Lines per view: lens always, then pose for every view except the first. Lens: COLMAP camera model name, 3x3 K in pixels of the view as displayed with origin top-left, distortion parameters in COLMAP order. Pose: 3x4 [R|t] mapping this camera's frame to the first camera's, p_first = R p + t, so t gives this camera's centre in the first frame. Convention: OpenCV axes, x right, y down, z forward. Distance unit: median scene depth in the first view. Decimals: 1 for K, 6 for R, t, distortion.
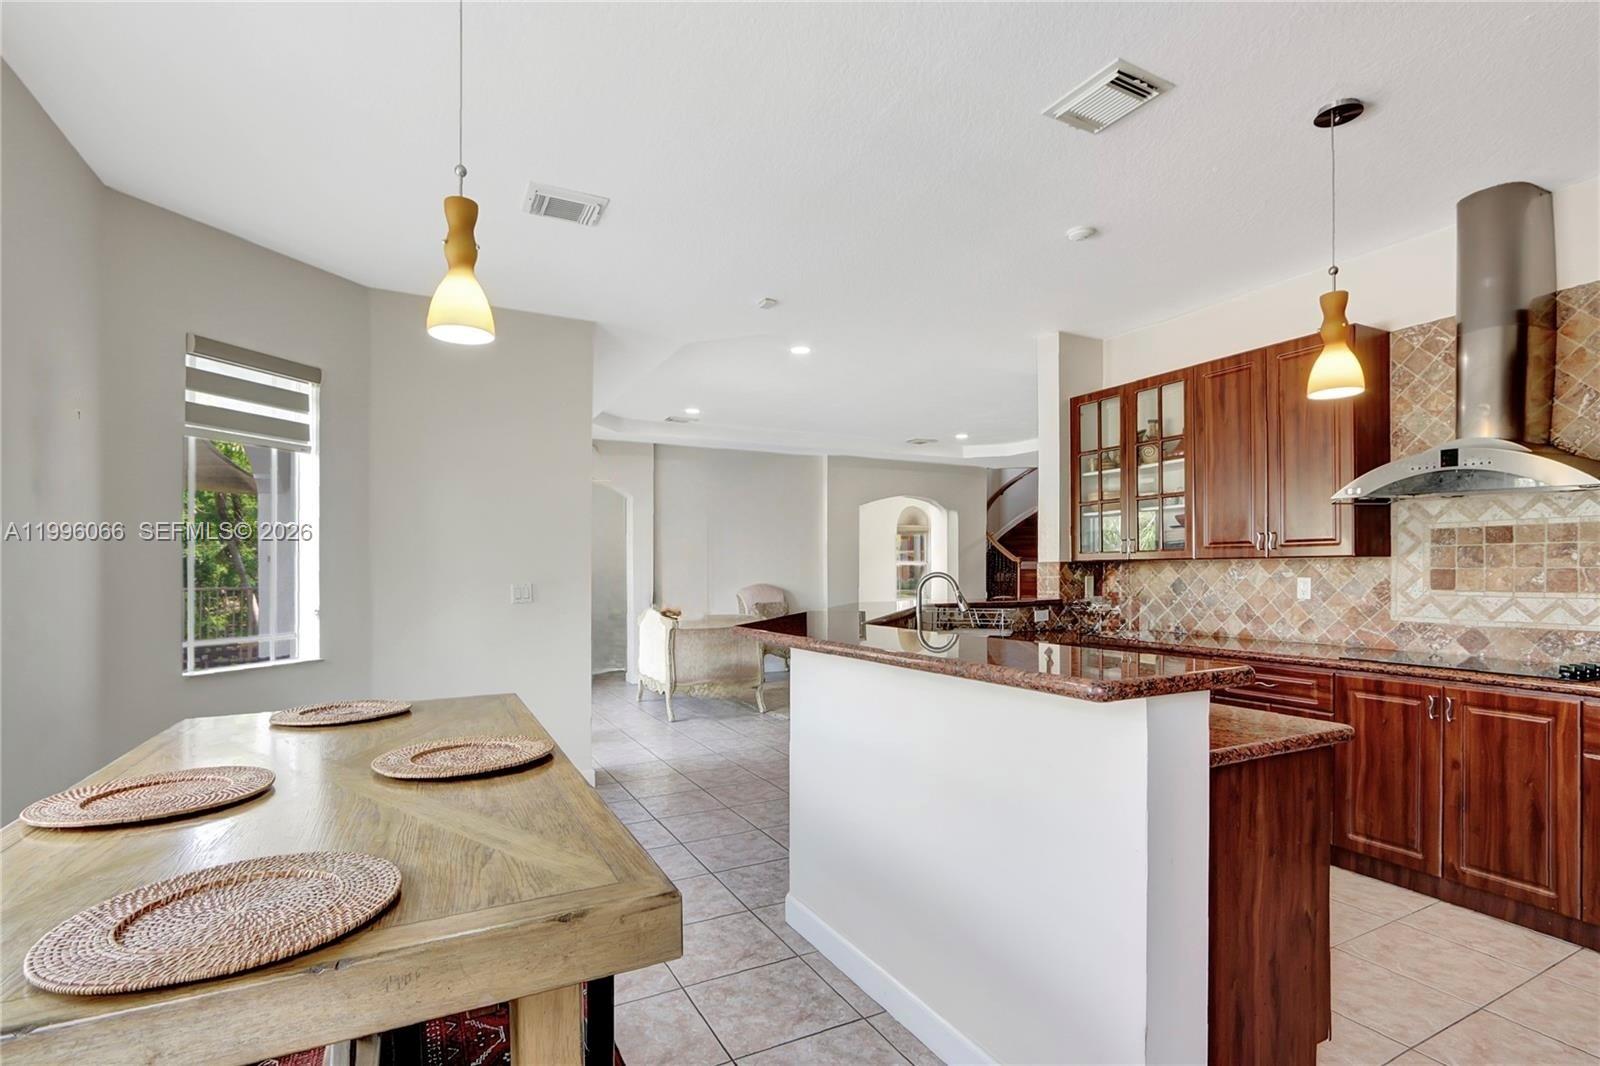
lens RADIAL K [[757.1, 0, 791.1], [0, 757.1, 586.9], [0, 0, 1]] dist [-0.020487, 0.000689]
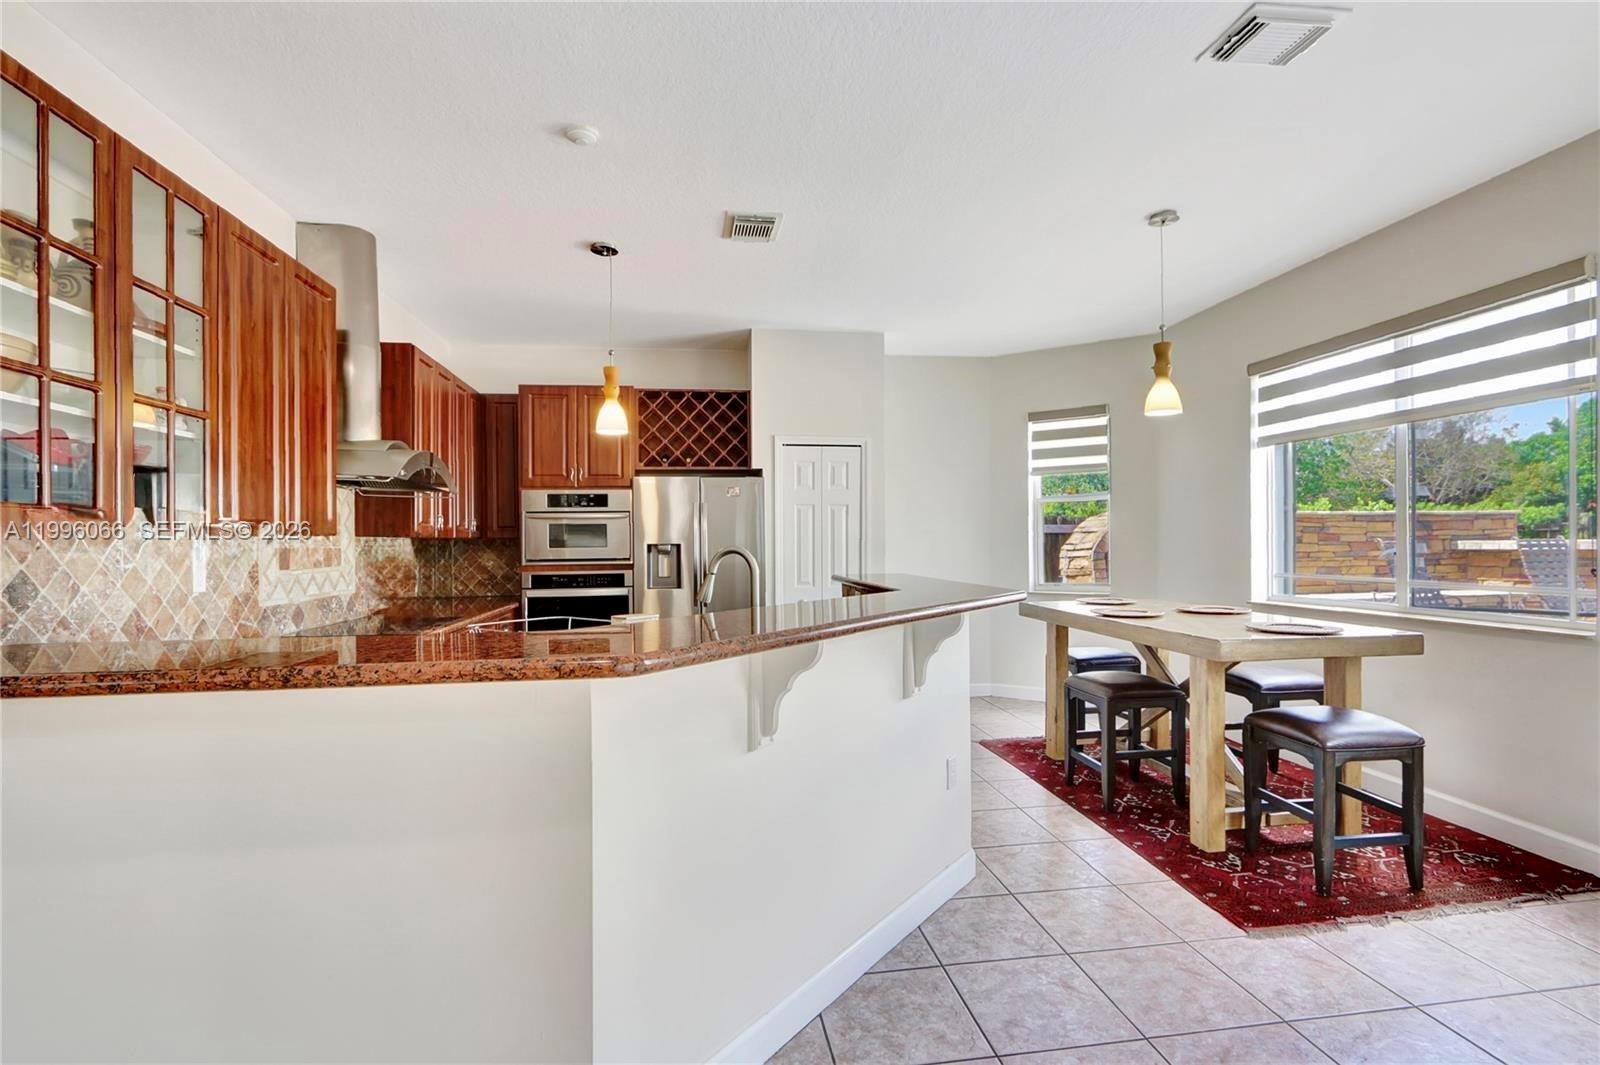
lens RADIAL K [[753.7, 0, 783.6], [0, 753.7, 534.6], [0, 0, 1]] dist [0.000397, 0.000398]
pose [[-0.942079, 0.014265, 0.335089, -0.090491], [0.019449, 0.999737, 0.012118, -0.040641], [-0.334828, 0.017933, -0.942109, 1.645816]]
